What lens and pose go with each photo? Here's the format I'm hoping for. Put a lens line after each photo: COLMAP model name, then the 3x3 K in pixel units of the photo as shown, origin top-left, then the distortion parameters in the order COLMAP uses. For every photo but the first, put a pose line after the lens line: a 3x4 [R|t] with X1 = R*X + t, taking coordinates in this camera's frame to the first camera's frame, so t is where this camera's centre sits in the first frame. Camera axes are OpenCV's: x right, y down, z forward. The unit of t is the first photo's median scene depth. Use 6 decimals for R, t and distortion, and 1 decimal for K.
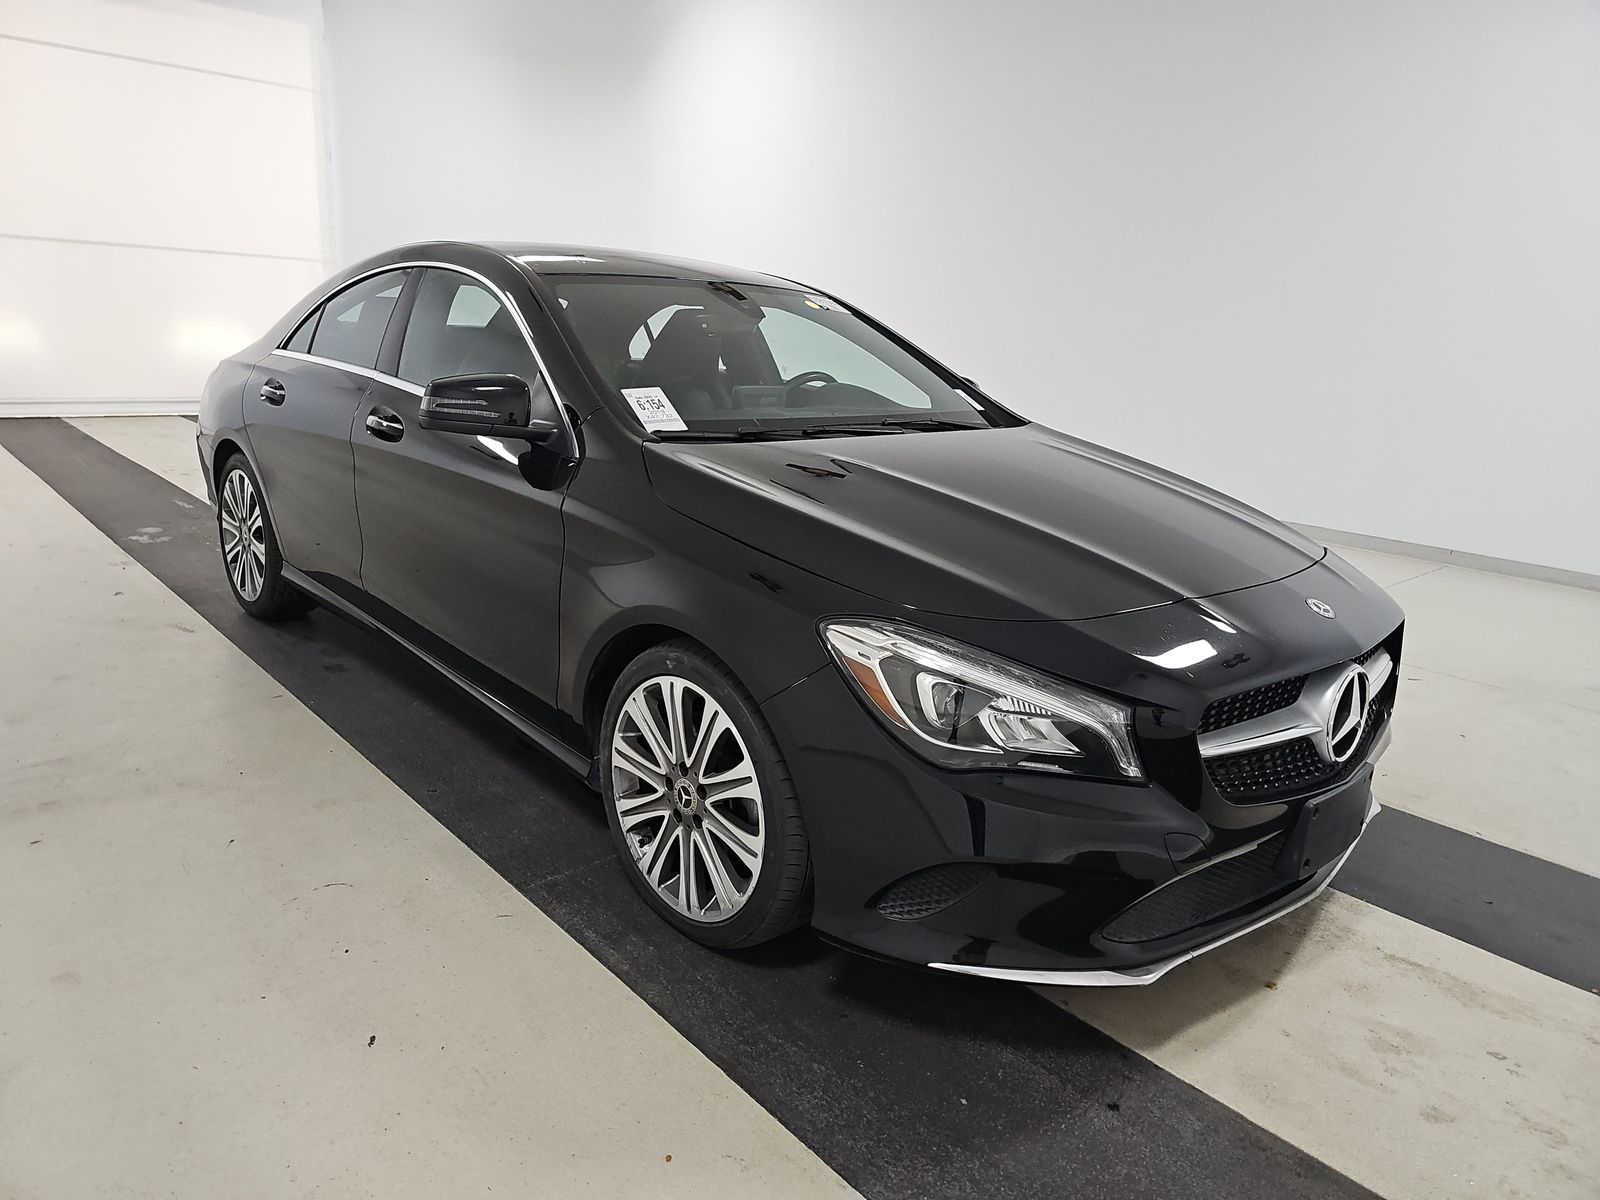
lens RADIAL K [[1055.6, 0, 793.9], [0, 1055.6, 601.3], [0, 0, 1]] dist [0.010381, -0.008176]
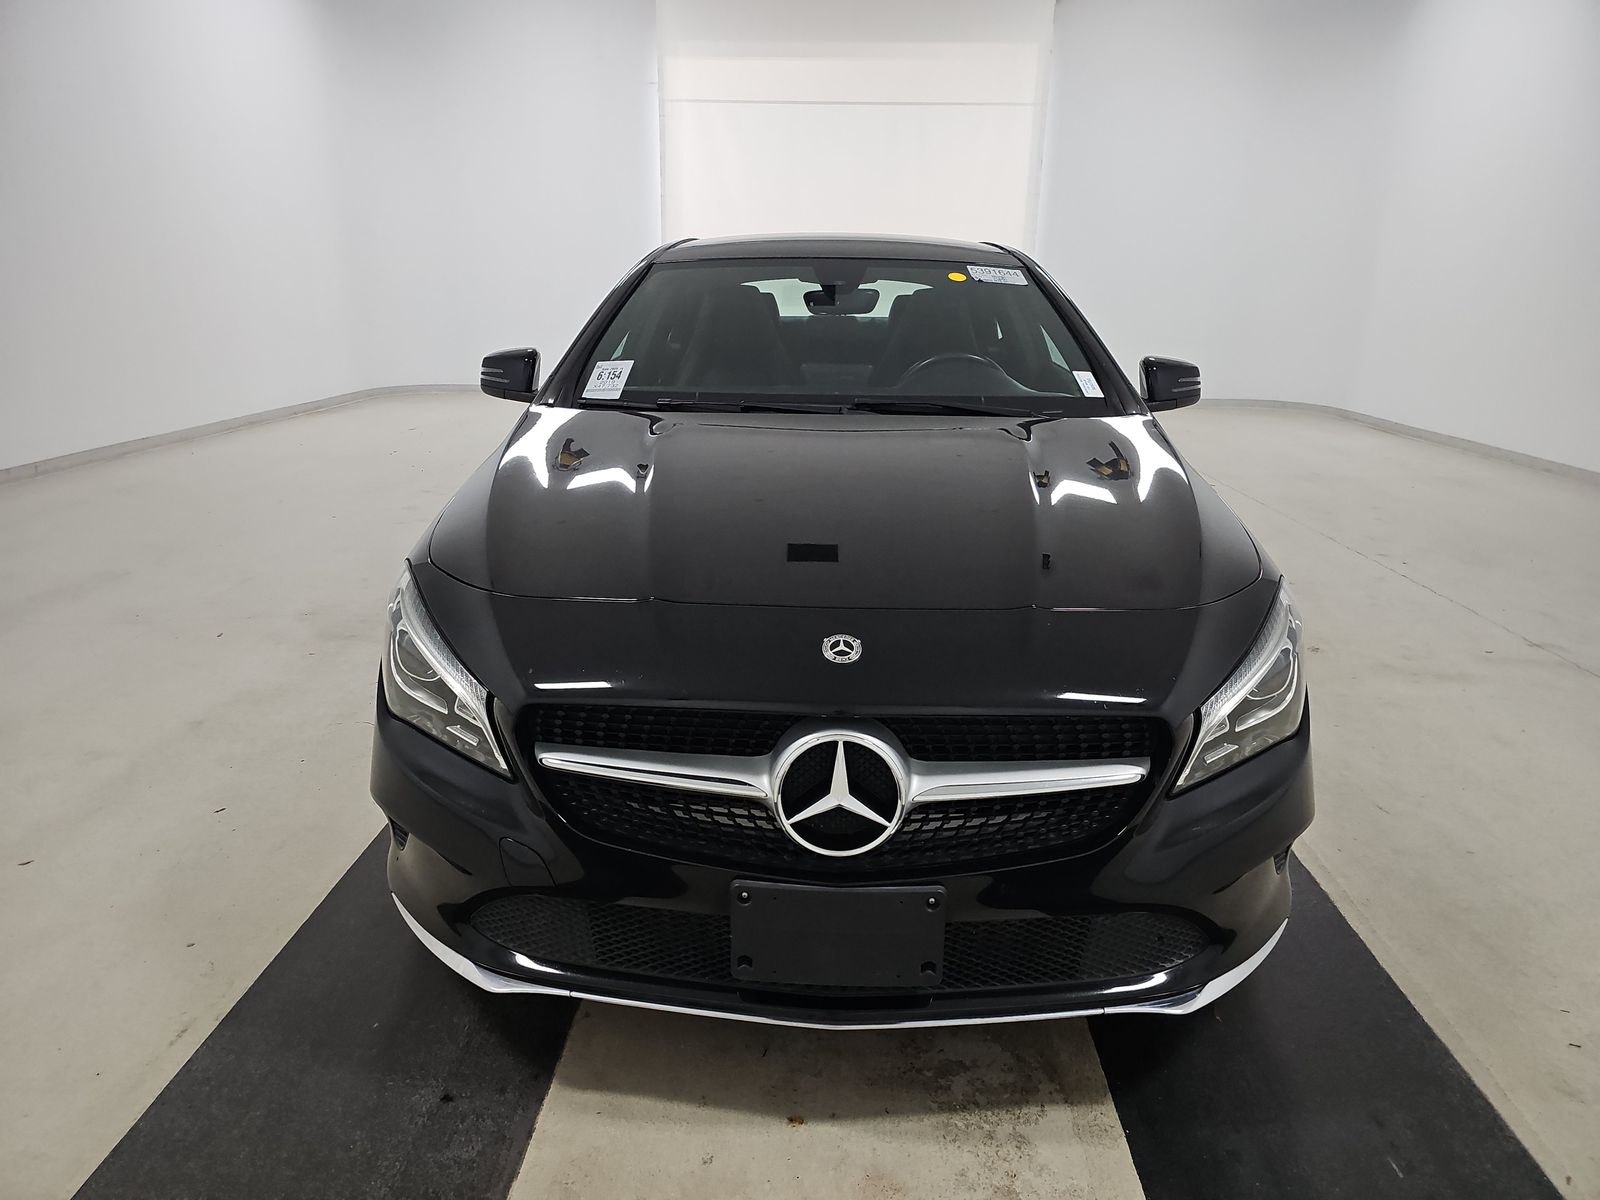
lens RADIAL K [[1055.6, 0, 791.5], [0, 1055.6, 599.5], [0, 0, 1]] dist [0.010381, -0.008176]
pose [[0.711901, 0.159446, -0.683940, 0.969132], [-0.160759, 0.985025, 0.062306, -0.068422], [0.683632, 0.065594, 0.726873, 0.424472]]
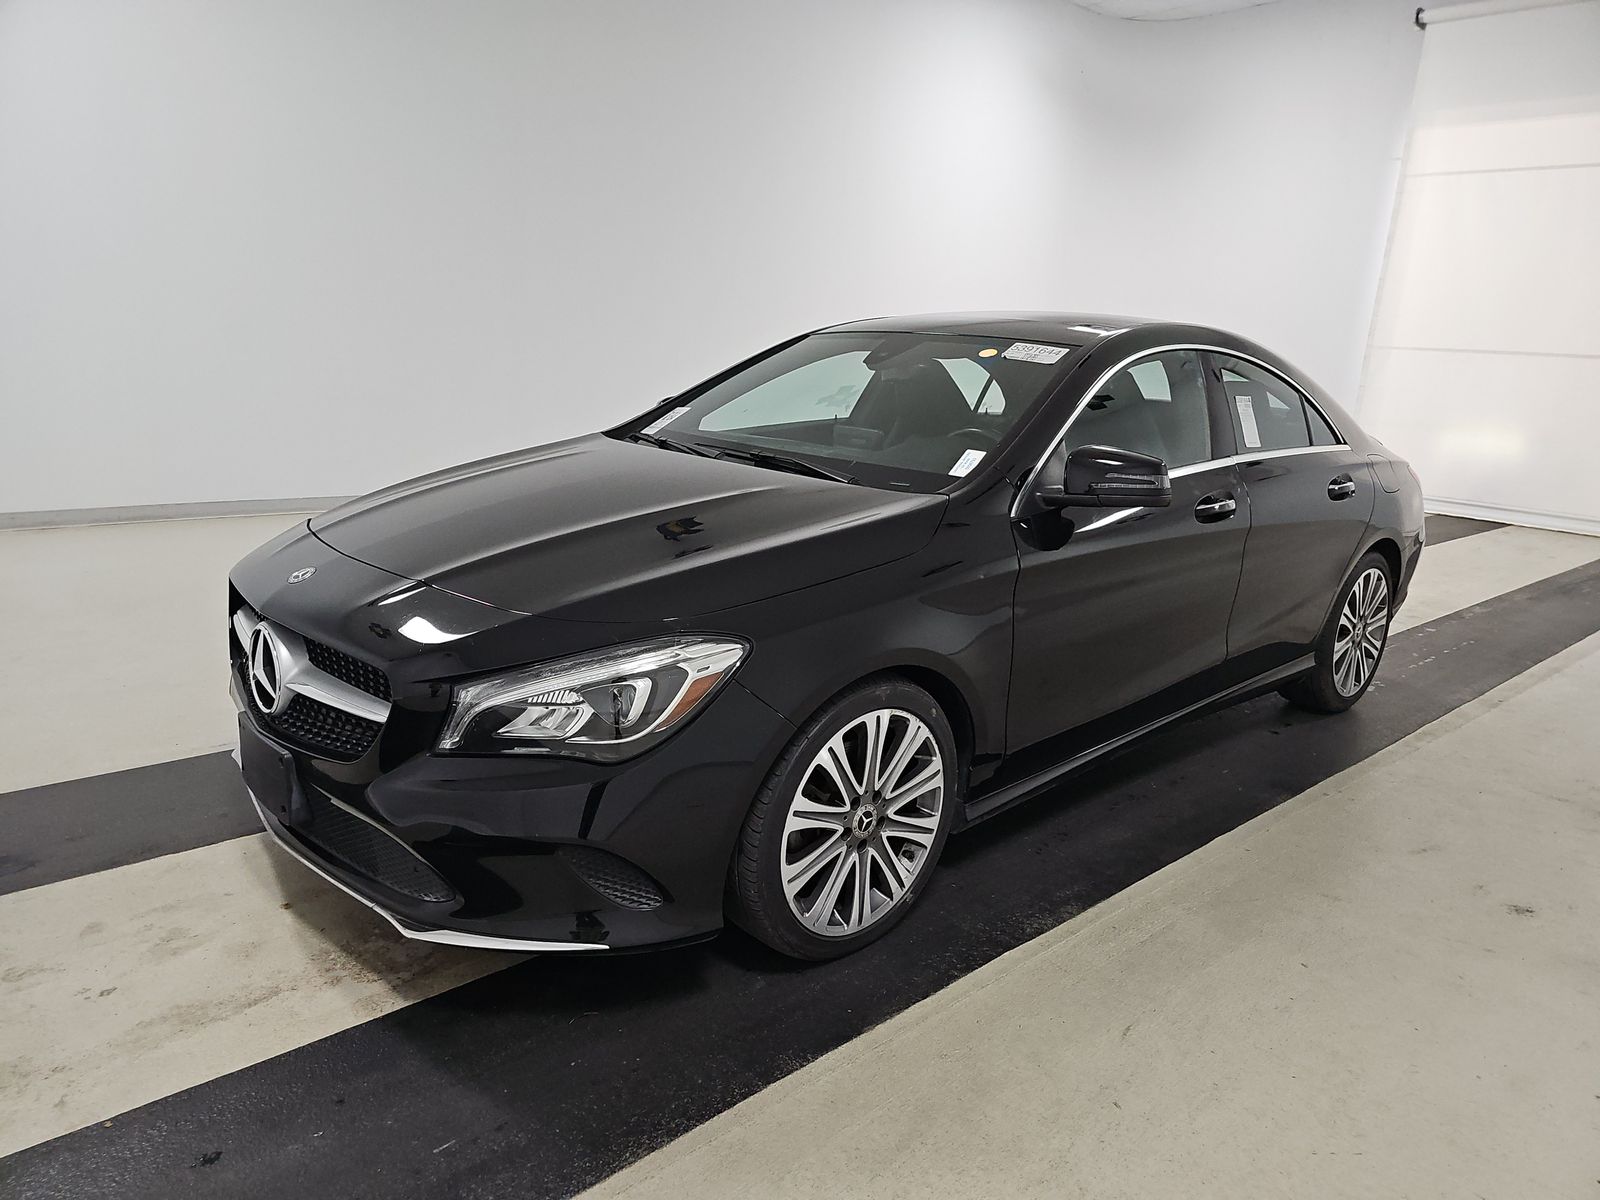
lens RADIAL K [[1055.6, 0, 807.1], [0, 1055.6, 600.9], [0, 0, 1]] dist [0.010381, -0.008176]
pose [[0.007965, 0.189585, -0.981832, 1.571184], [-0.311974, 0.933327, 0.177688, -0.325997], [0.950057, 0.304891, 0.066579, 1.419554]]
